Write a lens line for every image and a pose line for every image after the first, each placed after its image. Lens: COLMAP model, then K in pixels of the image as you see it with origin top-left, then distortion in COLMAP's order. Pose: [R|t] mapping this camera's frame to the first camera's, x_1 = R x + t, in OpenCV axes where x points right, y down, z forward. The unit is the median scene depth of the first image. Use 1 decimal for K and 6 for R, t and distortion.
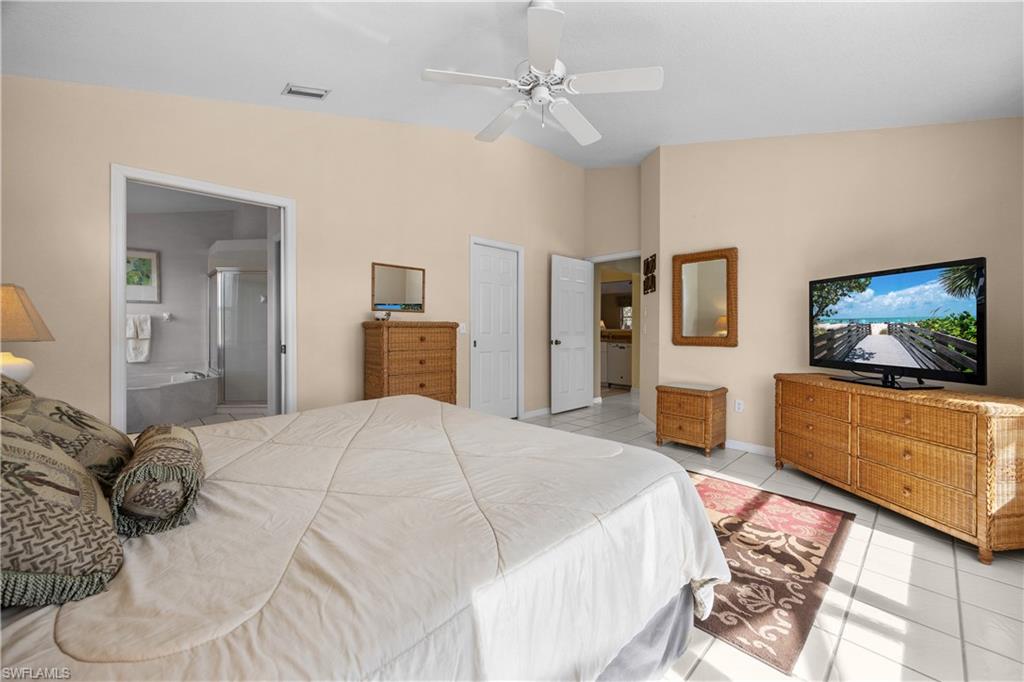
lens RADIAL K [[403.9, 0, 516.9], [0, 403.9, 335.0], [0, 0, 1]] dist [-0.000402, 0.000047]
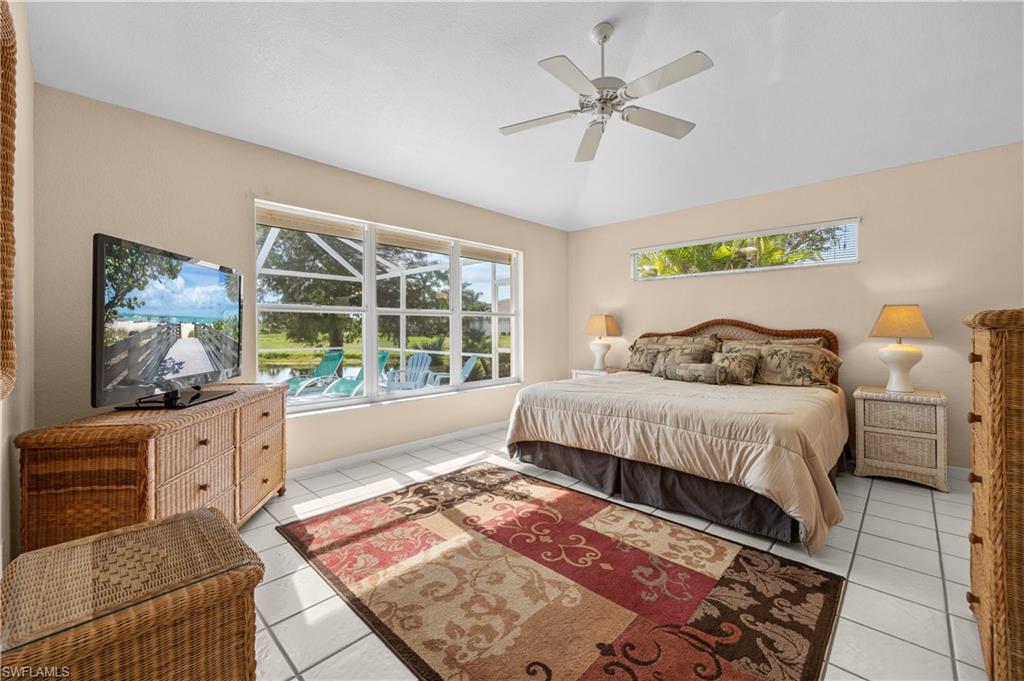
lens RADIAL K [[414.3, 0, 514.2], [0, 414.3, 329.0], [0, 0, 1]] dist [-0.000582, -0.000002]
pose [[-0.999218, 0.005480, -0.039160, 0.276840], [0.004838, 0.999853, 0.016456, -0.026511], [0.039245, 0.016254, -0.999097, 1.719023]]
